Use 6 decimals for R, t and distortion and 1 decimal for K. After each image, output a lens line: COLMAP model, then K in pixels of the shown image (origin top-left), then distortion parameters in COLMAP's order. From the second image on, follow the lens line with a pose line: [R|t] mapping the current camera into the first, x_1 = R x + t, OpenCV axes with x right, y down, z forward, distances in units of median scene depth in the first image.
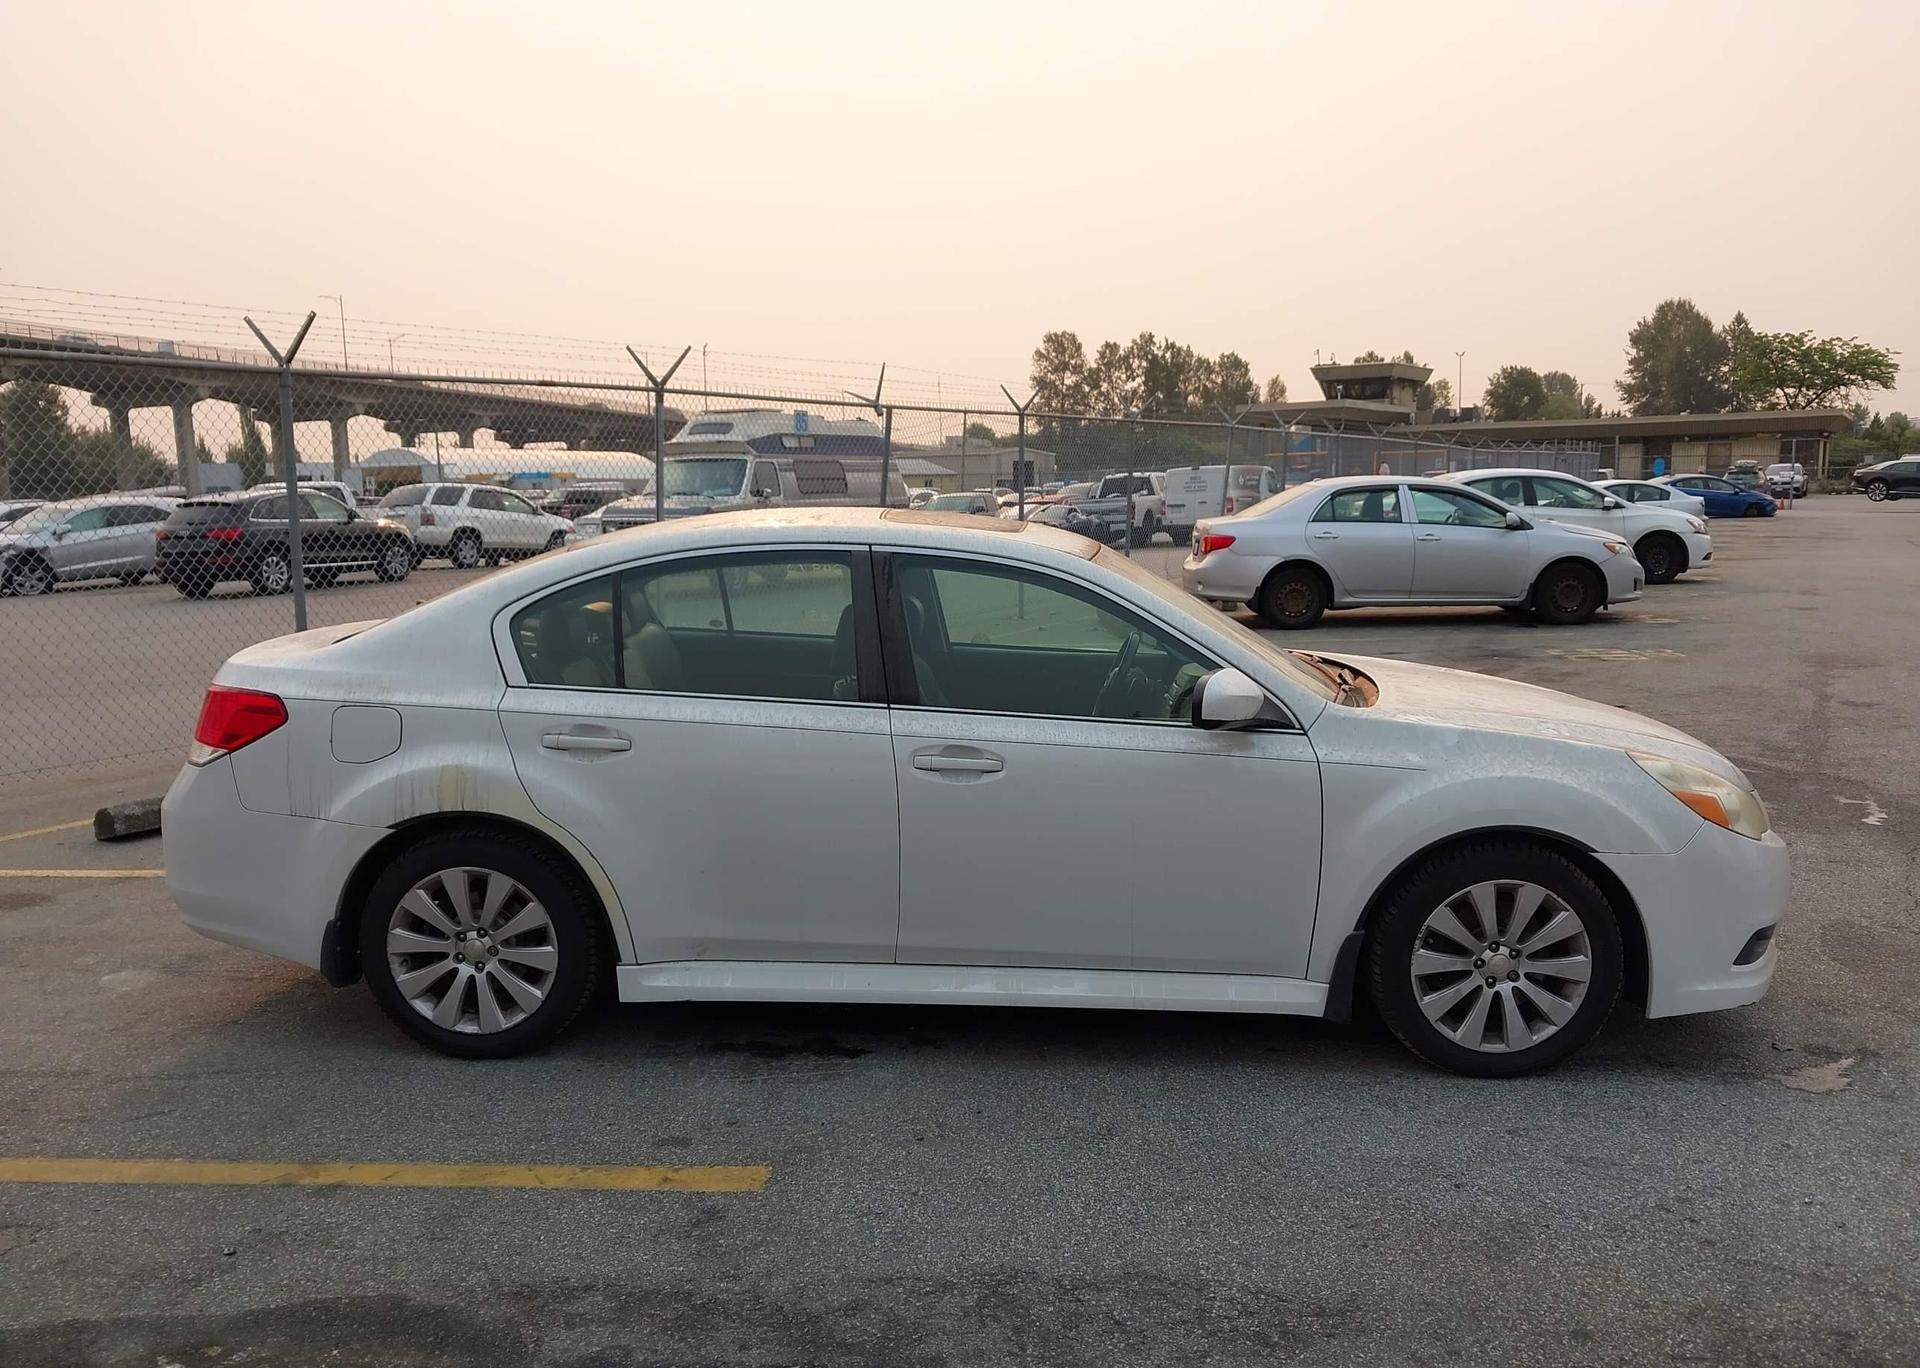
lens RADIAL K [[1504.4, 0, 958.1], [0, 1504.4, 724.4], [0, 0, 1]] dist [0.050803, -0.098823]
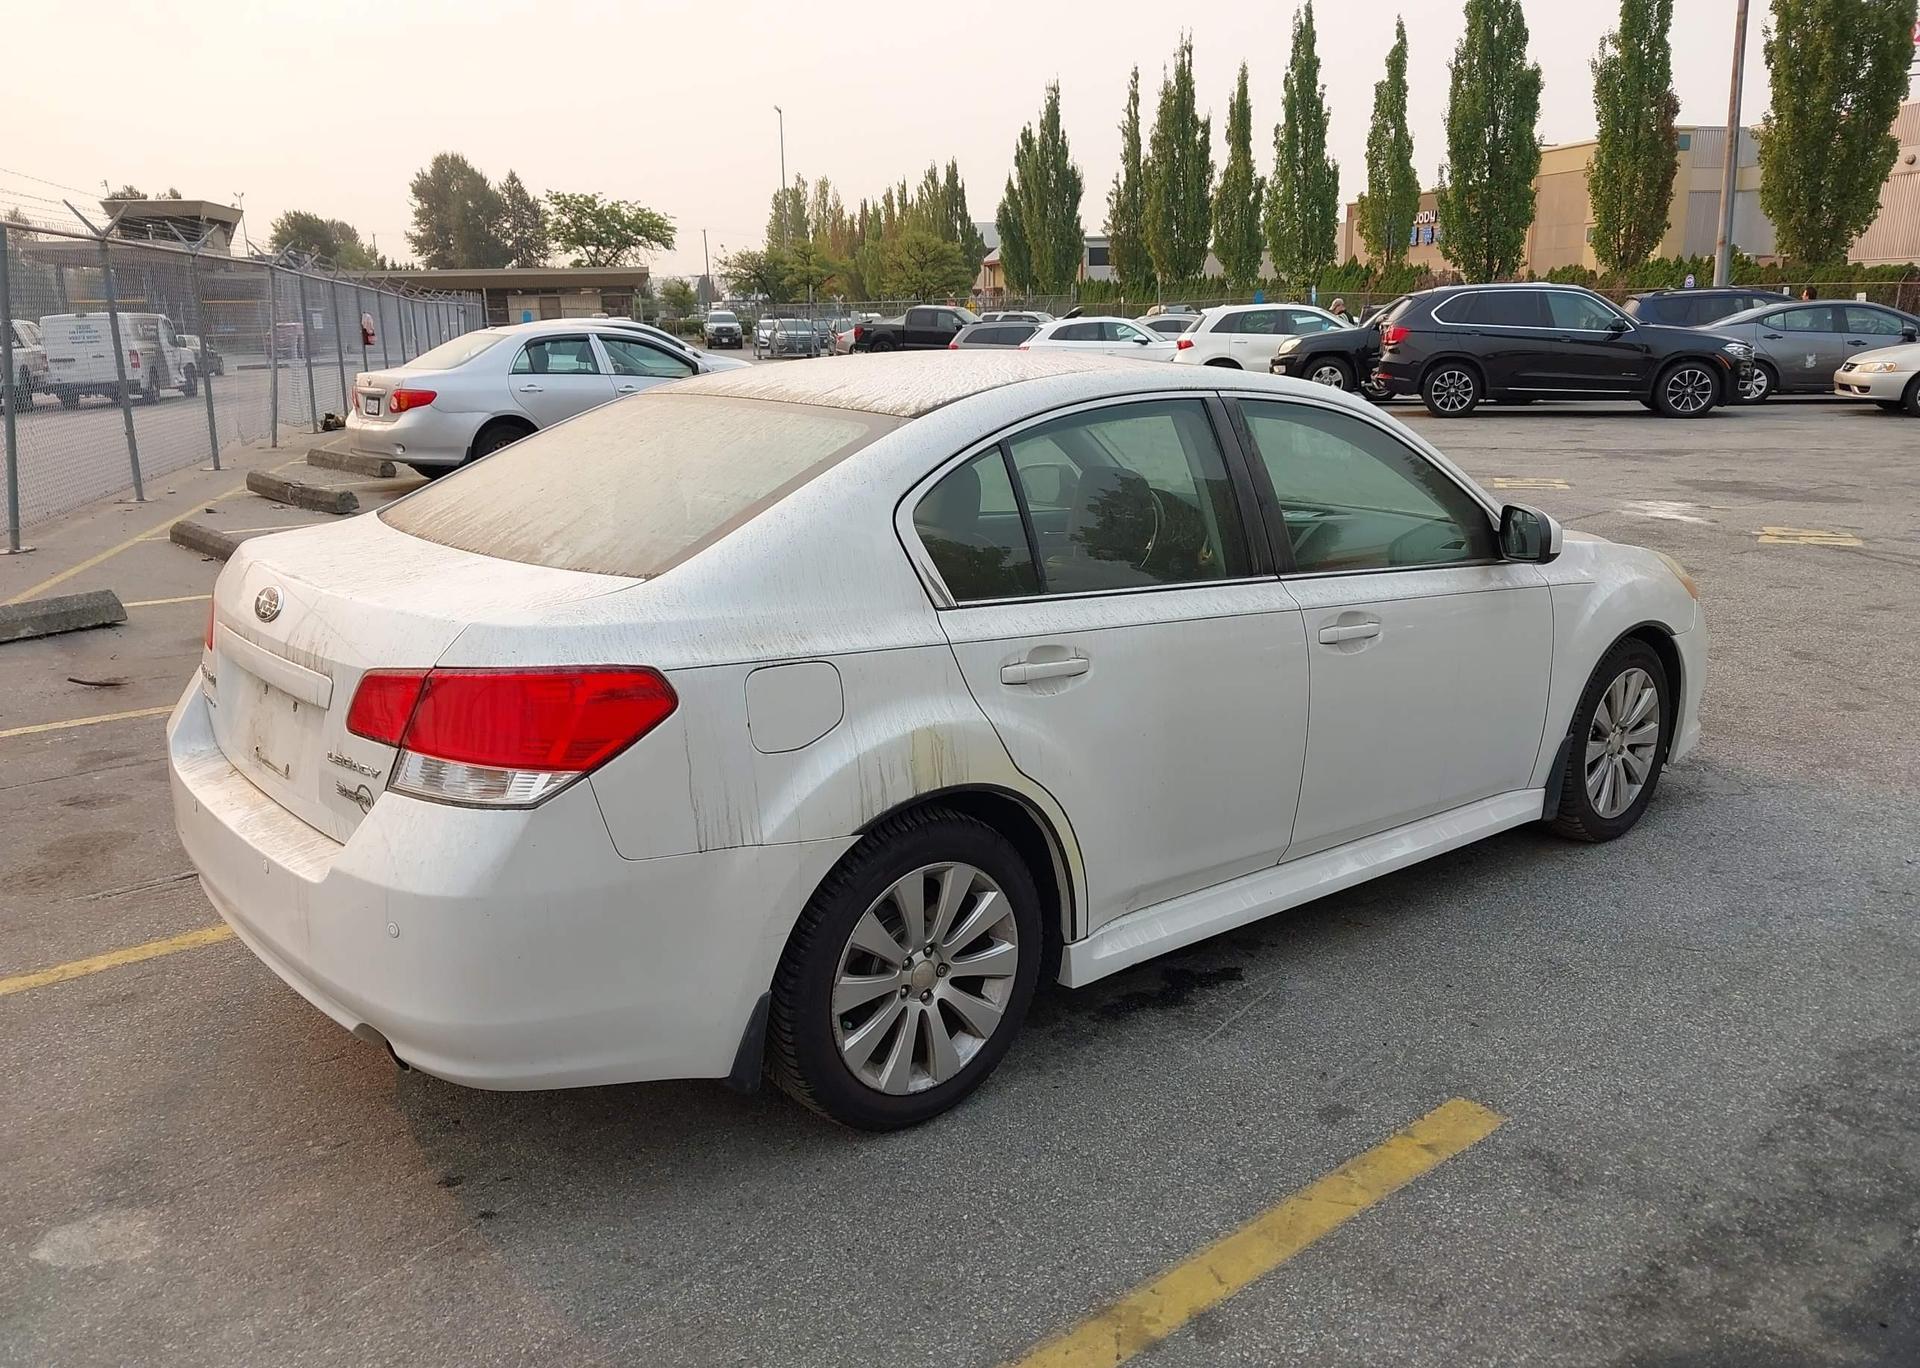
lens RADIAL K [[1506.0, 0, 943.5], [0, 1506.0, 695.1], [0, 0, 1]] dist [0.011023, -0.013656]
pose [[0.743490, -0.156096, 0.650275, -0.202196], [0.106161, 0.987596, 0.115690, -0.017689], [-0.660267, -0.016981, 0.750839, 0.120622]]
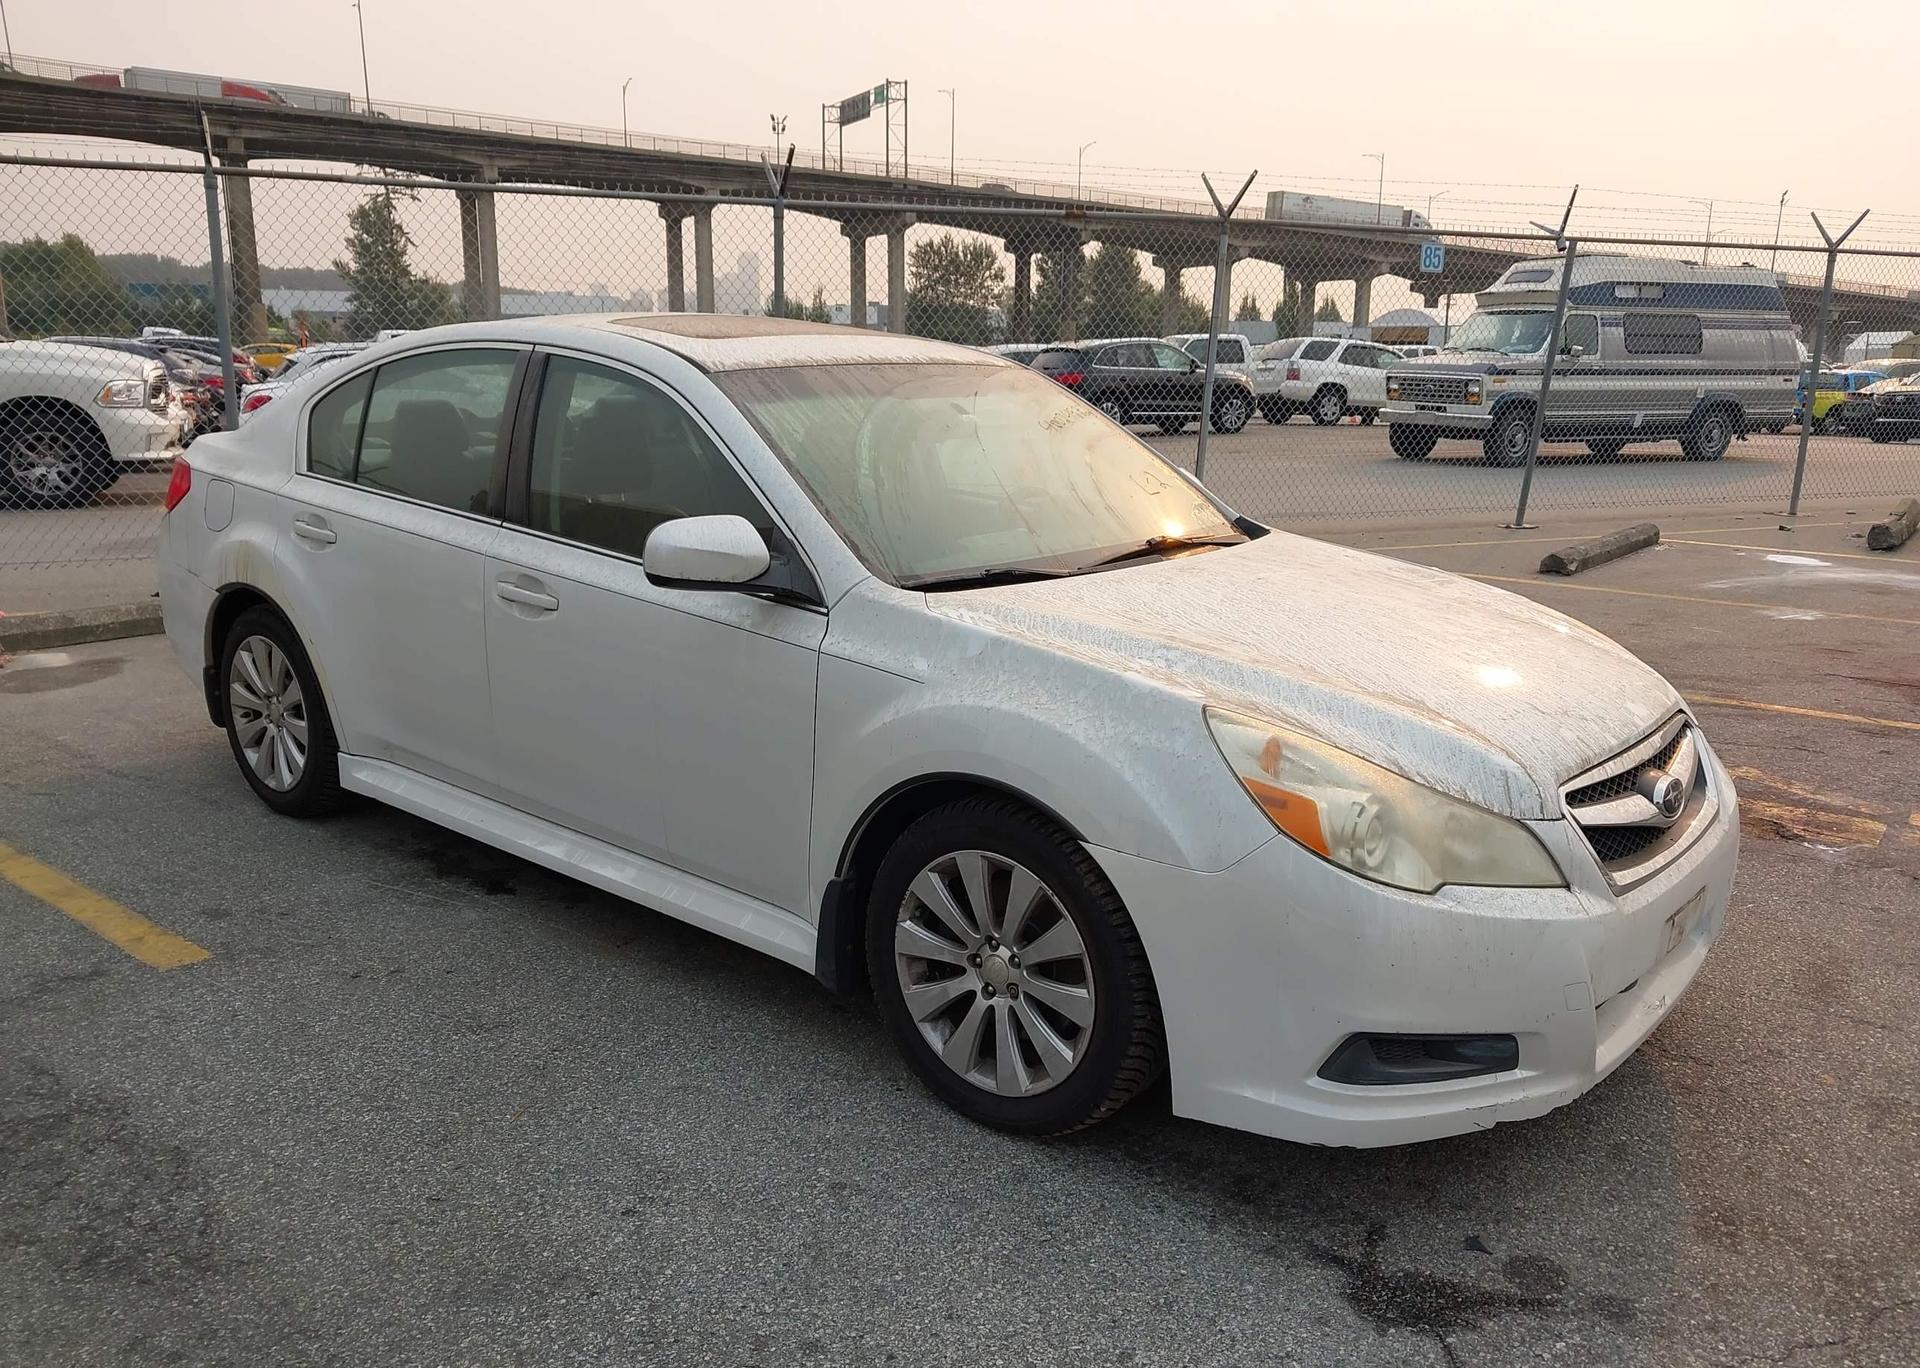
lens RADIAL K [[1504.4, 0, 958.1], [0, 1504.4, 724.4], [0, 0, 1]] dist [0.050803, -0.098823]
pose [[0.793480, 0.171905, -0.583813, 0.190063], [-0.120846, 0.984681, 0.125696, -0.010865], [0.596478, -0.029186, 0.802099, 0.110244]]
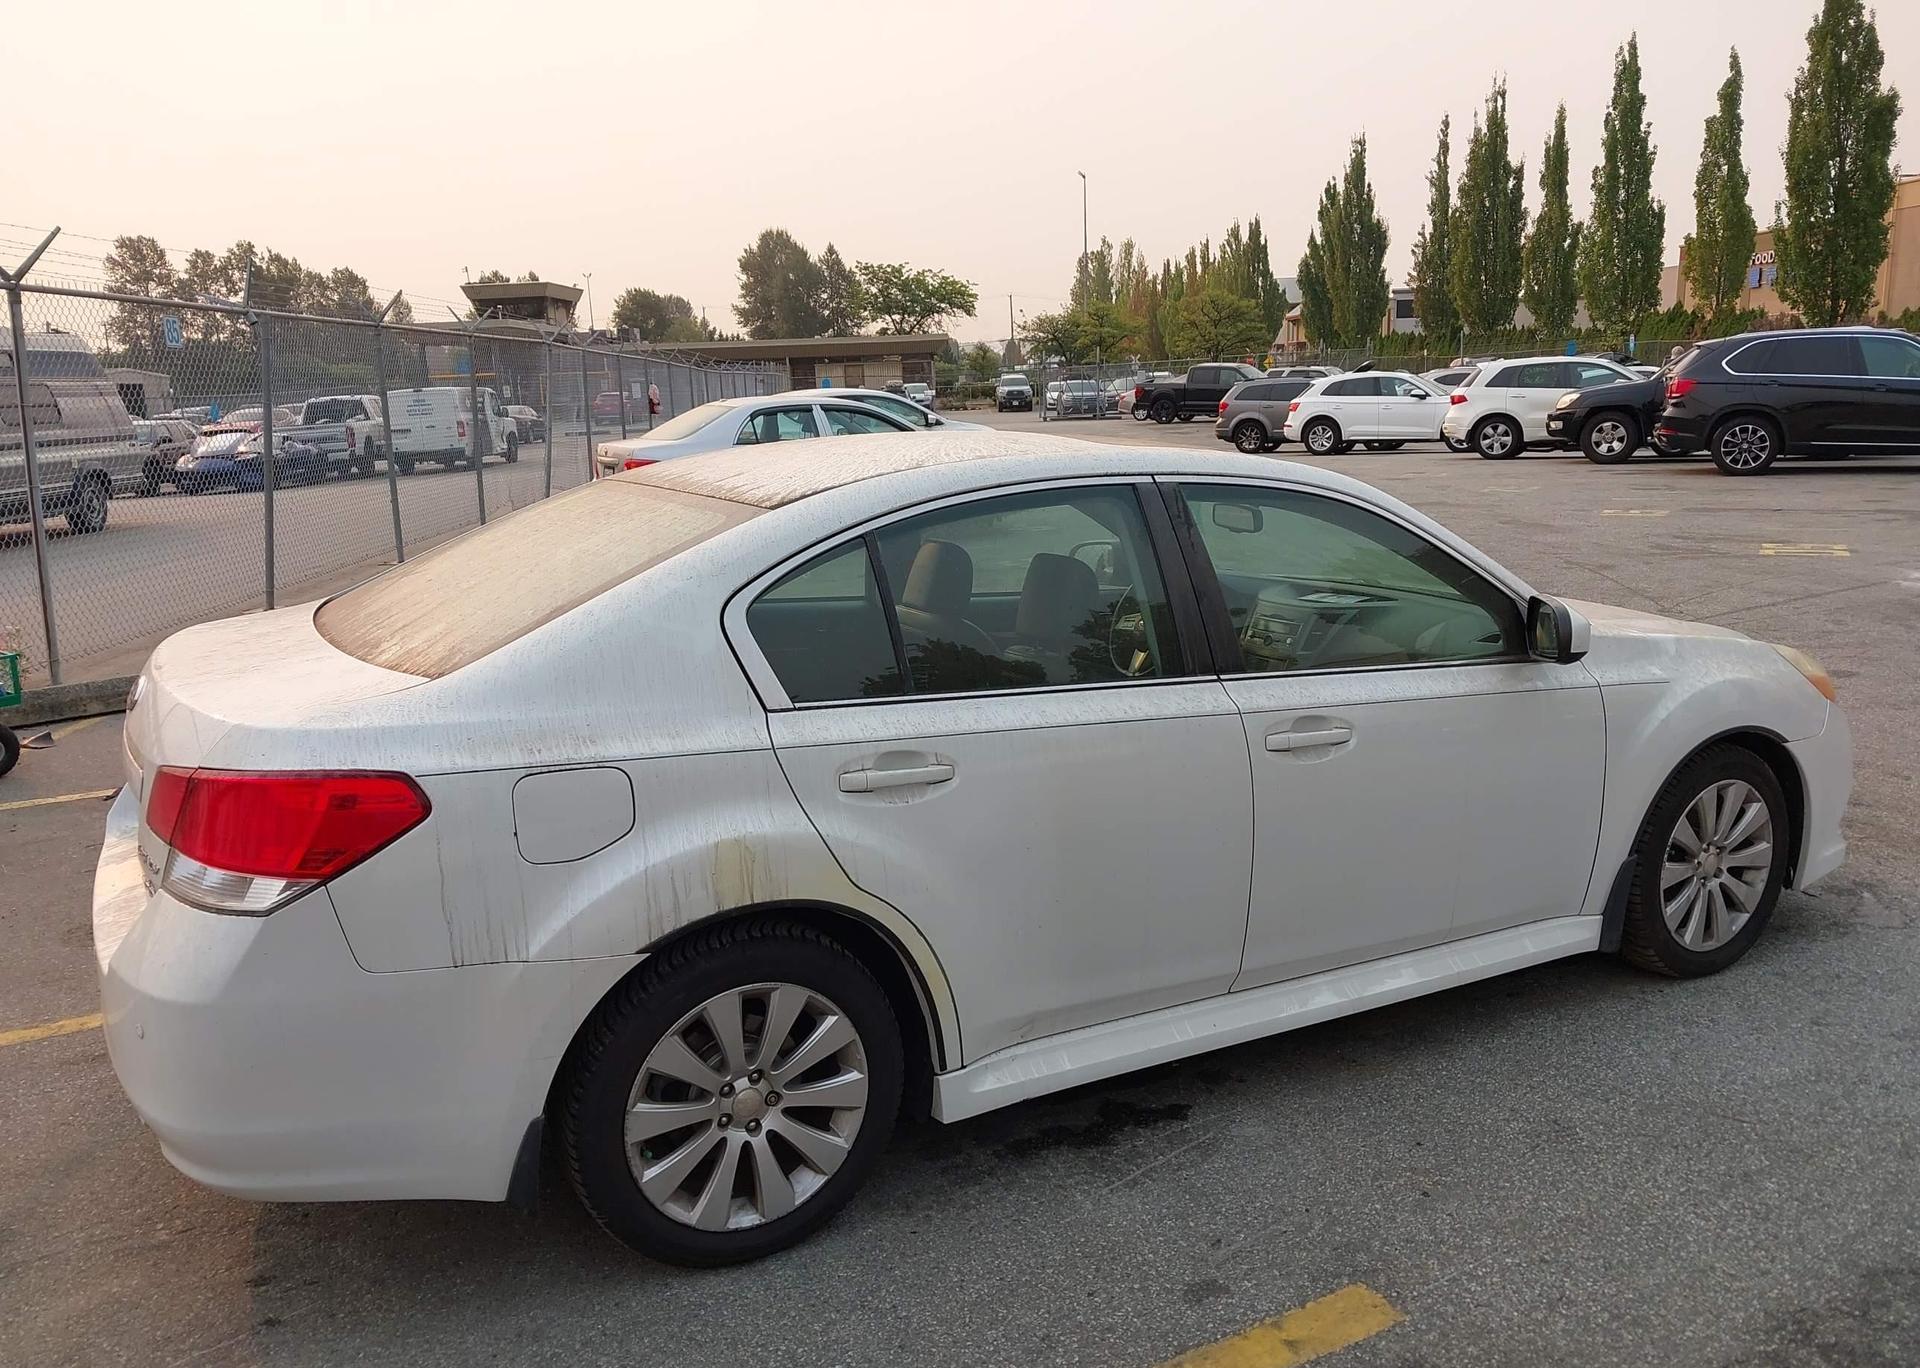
lens RADIAL K [[1511.2, 0, 960.0], [0, 1511.2, 684.0], [0, 0, 1]] dist [0.014574, -0.005033]
pose [[0.853874, -0.111953, 0.508298, -0.149187], [0.099591, 0.993692, 0.051562, -0.016707], [-0.510864, 0.006594, 0.859637, 0.098173]]
